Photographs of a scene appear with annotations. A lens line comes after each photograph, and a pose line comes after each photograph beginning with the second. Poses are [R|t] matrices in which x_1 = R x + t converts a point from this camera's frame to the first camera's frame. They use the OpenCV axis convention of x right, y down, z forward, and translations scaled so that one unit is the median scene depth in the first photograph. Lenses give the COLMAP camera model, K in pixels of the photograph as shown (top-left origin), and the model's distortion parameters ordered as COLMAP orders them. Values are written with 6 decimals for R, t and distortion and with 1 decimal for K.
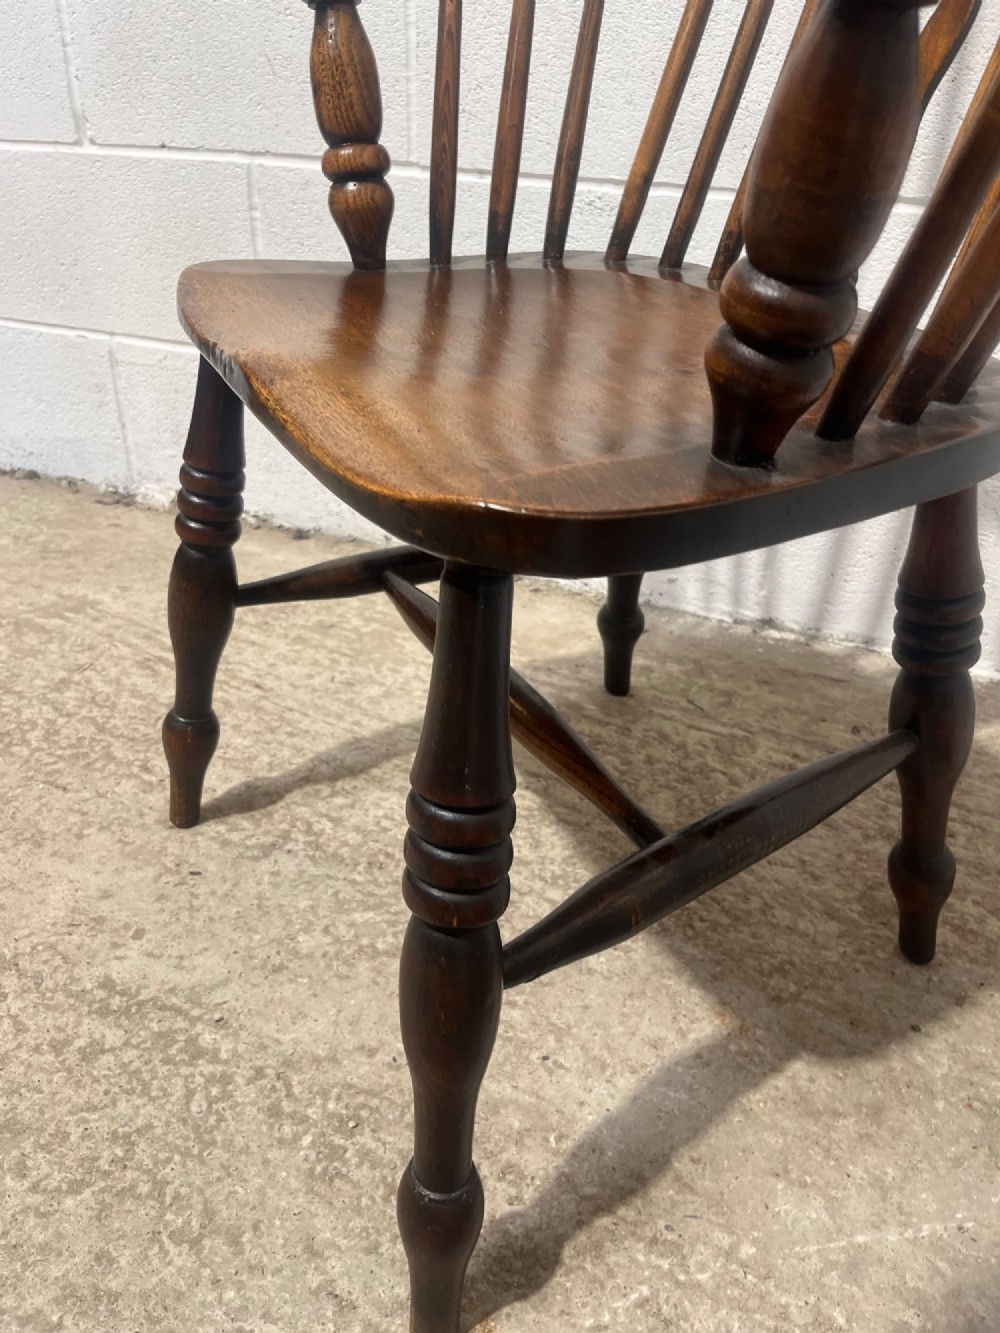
lens RADIAL K [[1015.2, 0, 497.5], [0, 1015.2, 675.0], [0, 0, 1]] dist [0.062577, -0.094363]
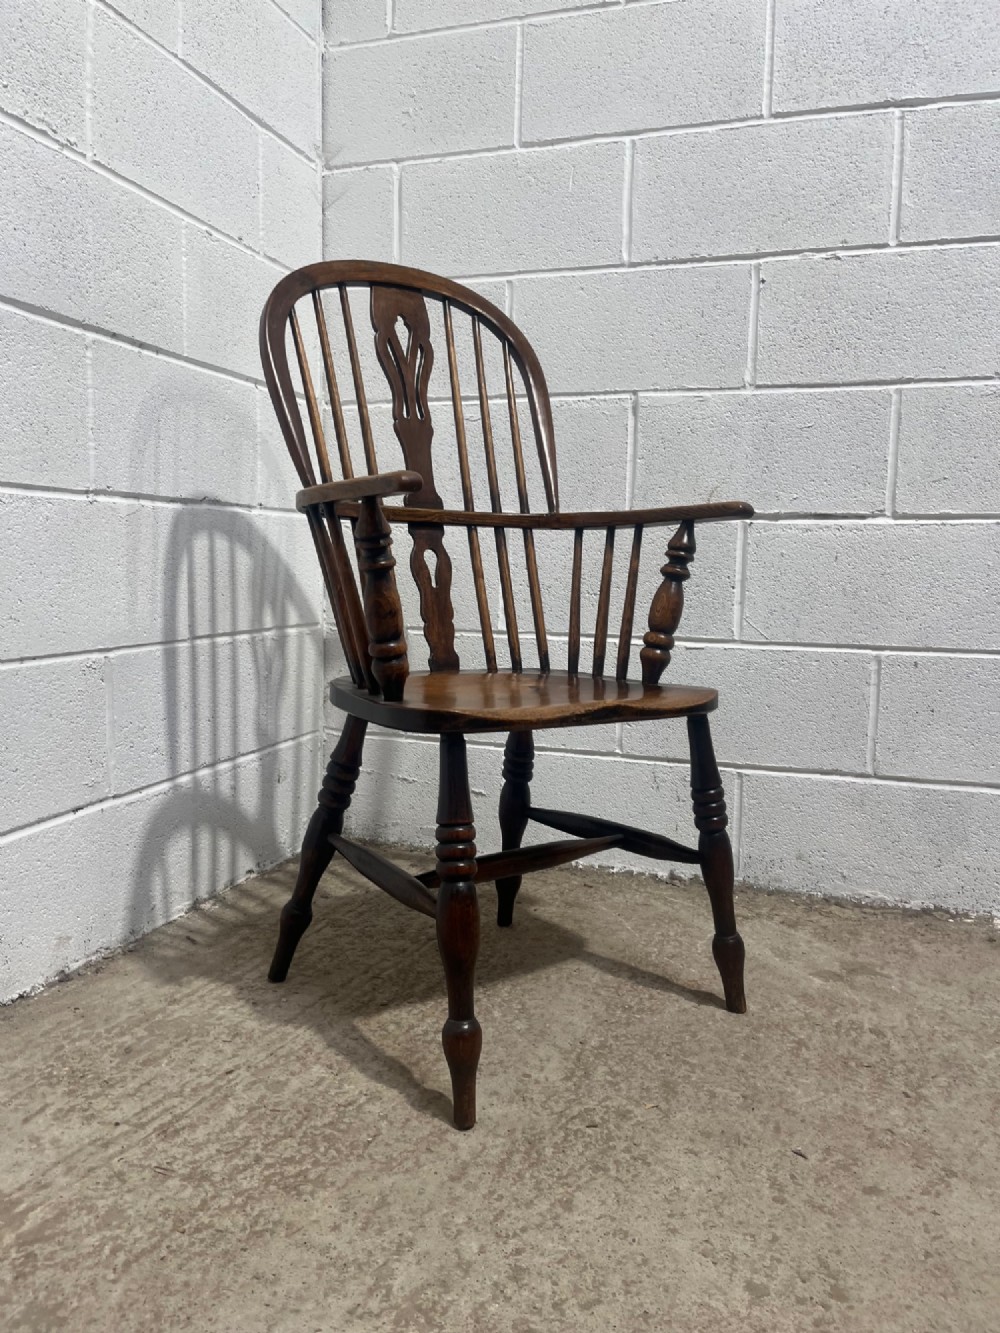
lens RADIAL K [[1015.2, 0, 496.0], [0, 1015.2, 657.6], [0, 0, 1]] dist [0.062577, -0.094363]
pose [[-0.076801, -0.130416, 0.988480, -1.558888], [0.491924, 0.857384, 0.151341, -0.483248], [-0.867244, 0.497880, -0.001693, 0.610884]]
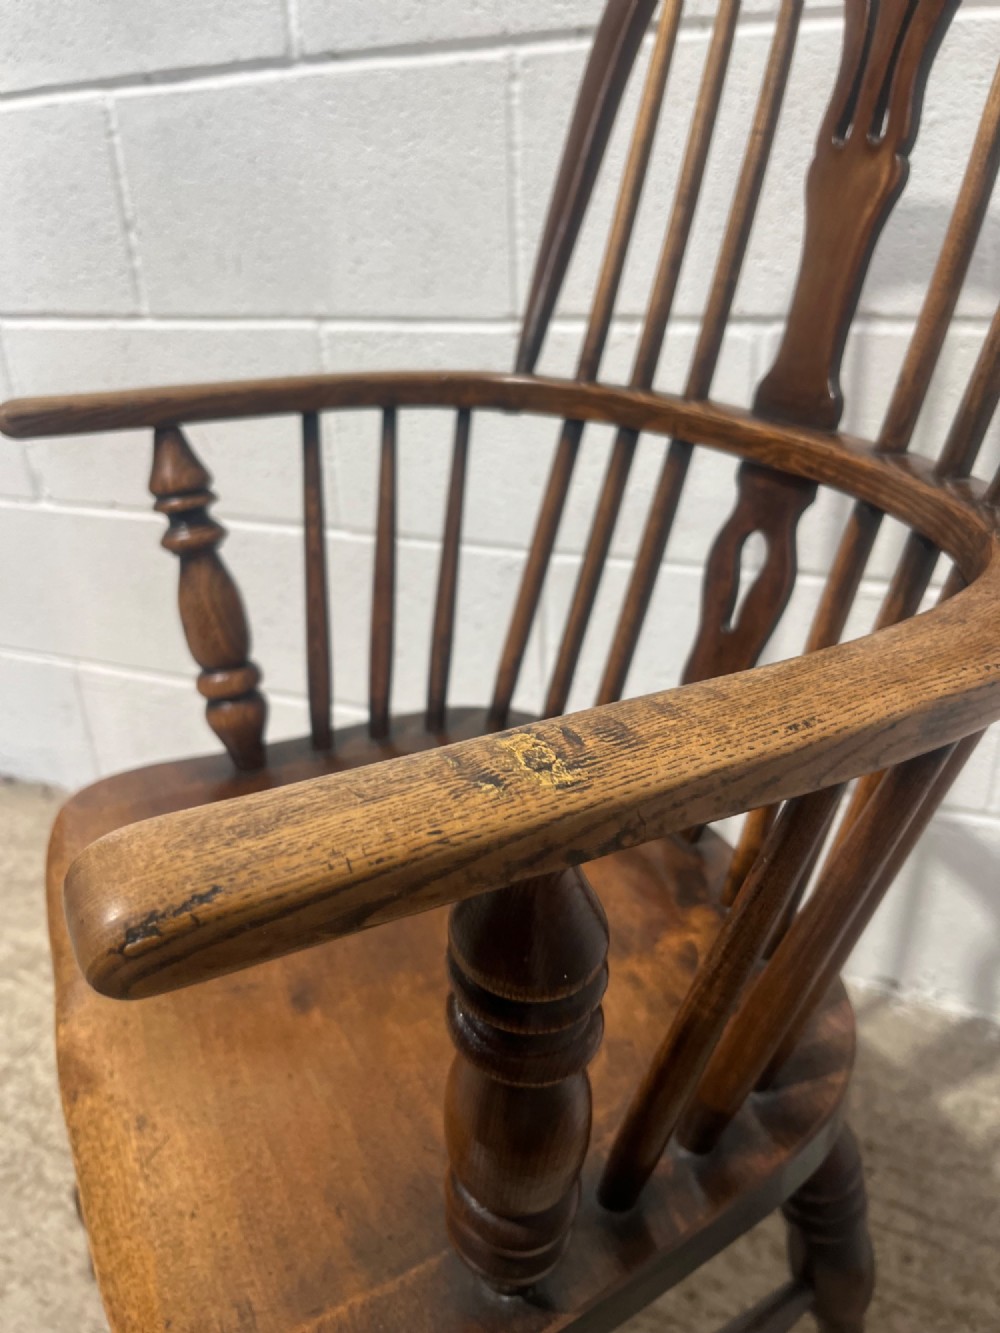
lens RADIAL K [[1015.2, 0, 491.8], [0, 1015.2, 657.6], [0, 0, 1]] dist [0.062577, -0.094363]
pose [[0.997344, -0.058284, -0.043683, 0.132703], [0.053162, 0.992461, -0.110432, -0.302387], [0.049790, 0.107816, 0.992923, -0.009607]]
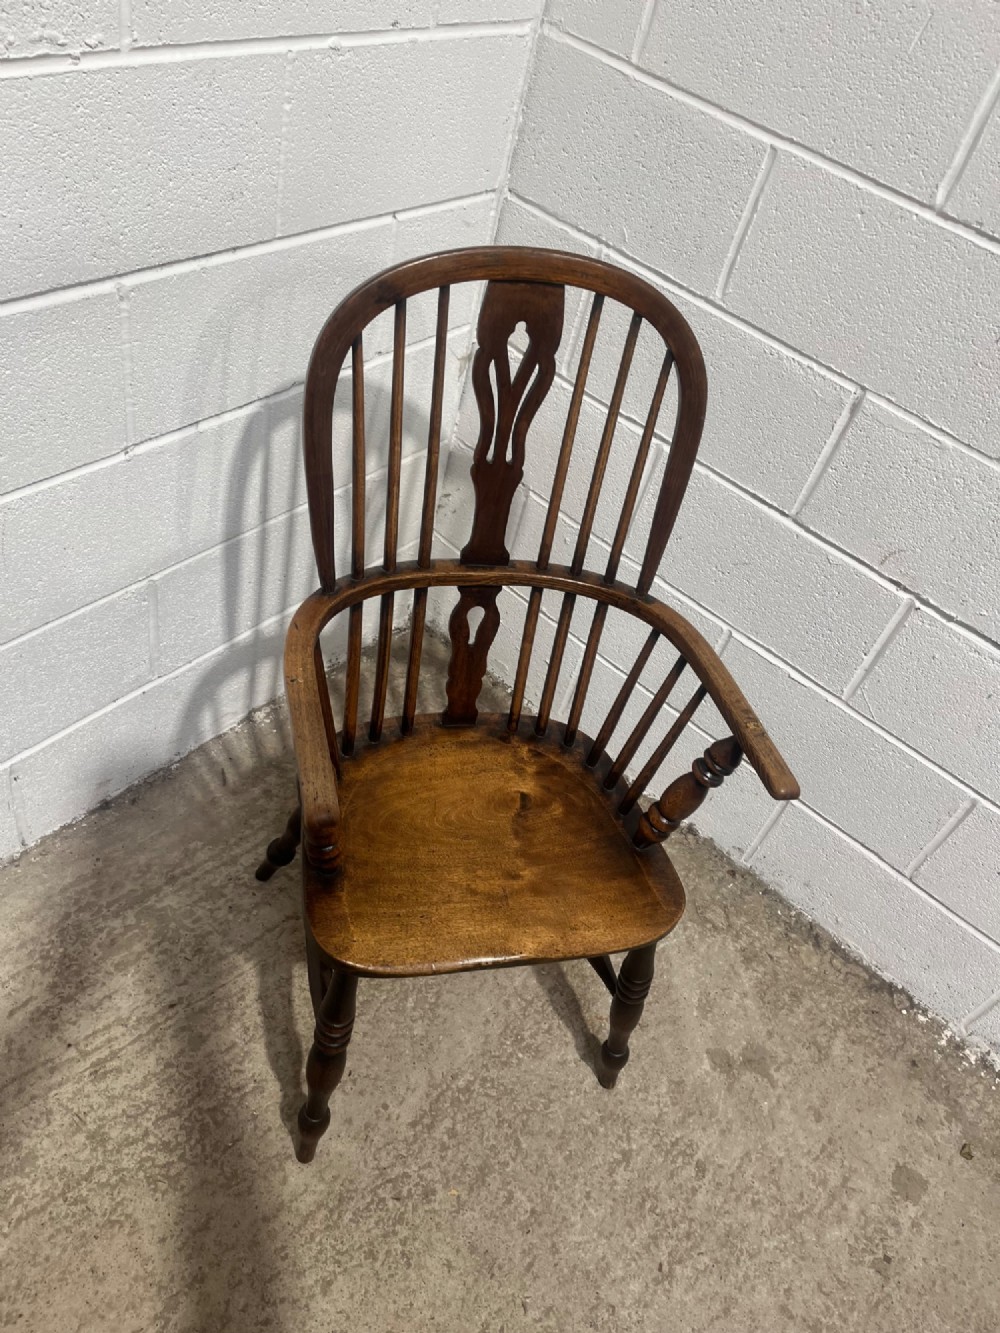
lens RADIAL K [[1015.2, 0, 502.1], [0, 1015.2, 667.4], [0, 0, 1]] dist [0.062577, -0.094363]
pose [[0.291361, -0.654400, 0.697760, -0.934792], [0.299426, 0.755141, 0.583186, -1.235911], [-0.908544, 0.039010, 0.415964, -0.043006]]
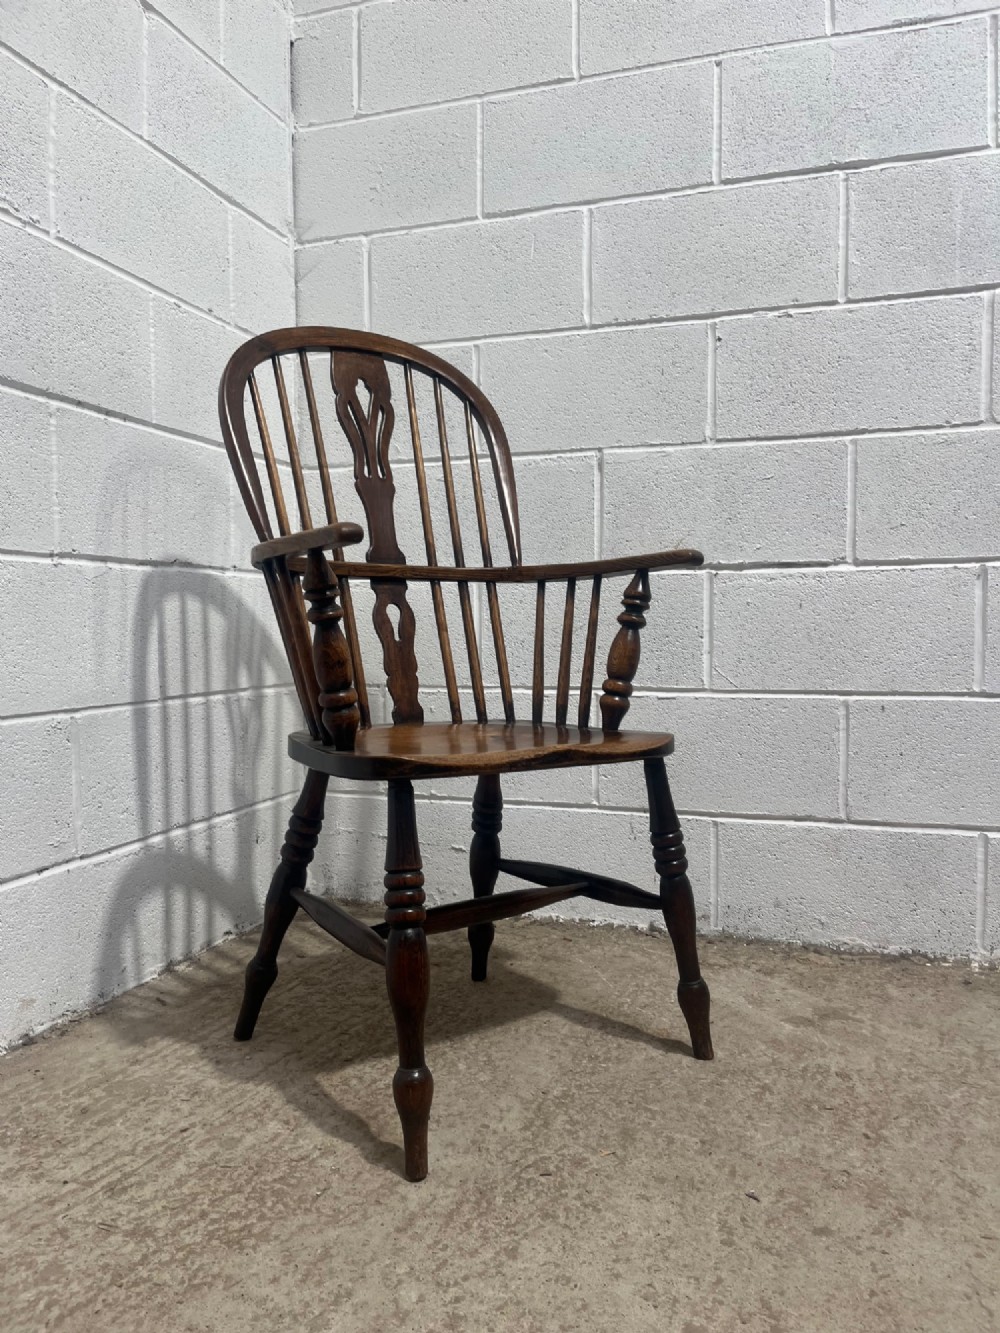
lens RADIAL K [[1015.2, 0, 513.1], [0, 1015.2, 672.3], [0, 0, 1]] dist [0.062577, -0.094363]
pose [[-0.079747, -0.077967, 0.993761, -1.586890], [0.511883, 0.852247, 0.107942, -0.418005], [-0.855346, 0.517298, -0.028054, 0.546894]]
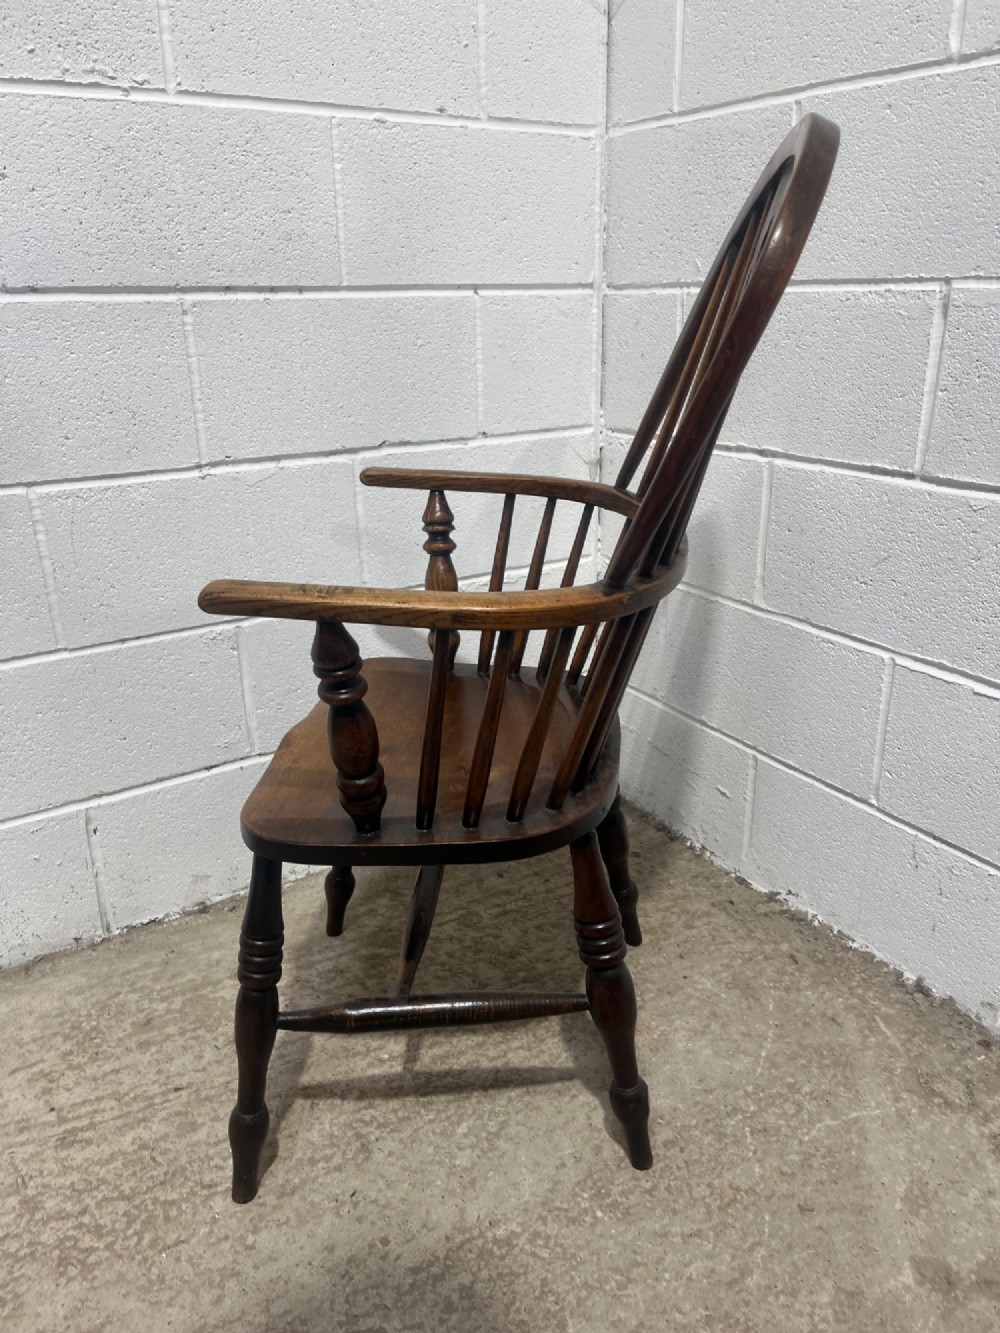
lens RADIAL K [[1015.2, 0, 508.5], [0, 1015.2, 660.6], [0, 0, 1]] dist [0.062577, -0.094363]
pose [[0.566887, -0.320729, 0.758797, -0.895960], [0.448233, 0.892904, 0.042544, -0.366271], [-0.691178, 0.316001, 0.649936, -0.224630]]
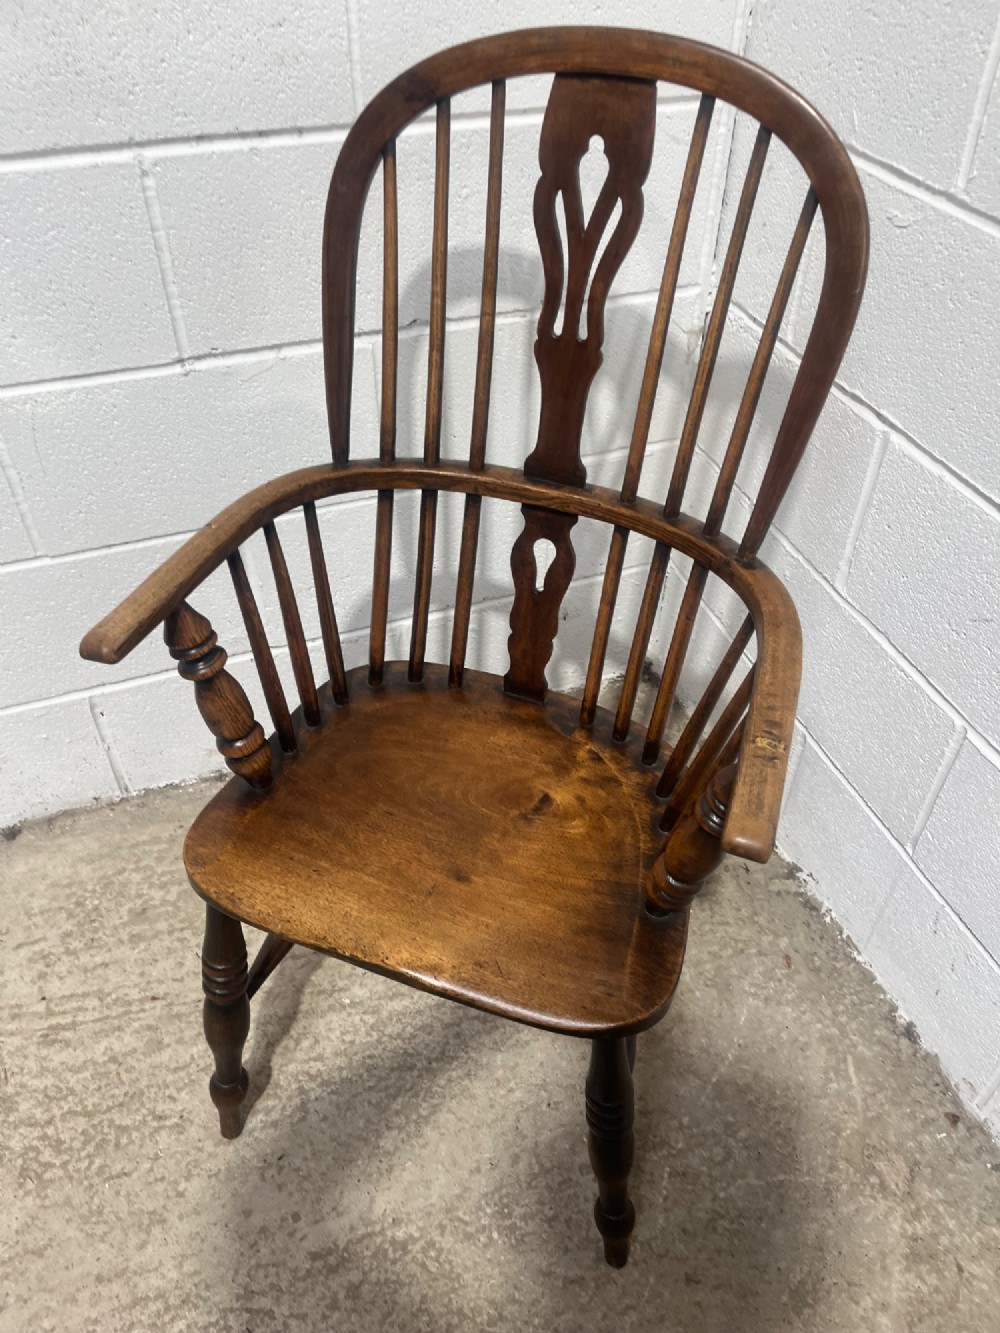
lens RADIAL K [[1015.2, 0, 506.5], [0, 1015.2, 673.7], [0, 0, 1]] dist [0.062577, -0.094363]
pose [[0.728477, -0.479885, 0.488909, -0.406901], [0.360378, 0.875375, 0.322253, -0.701322], [-0.582623, -0.058562, 0.810630, -0.308363]]
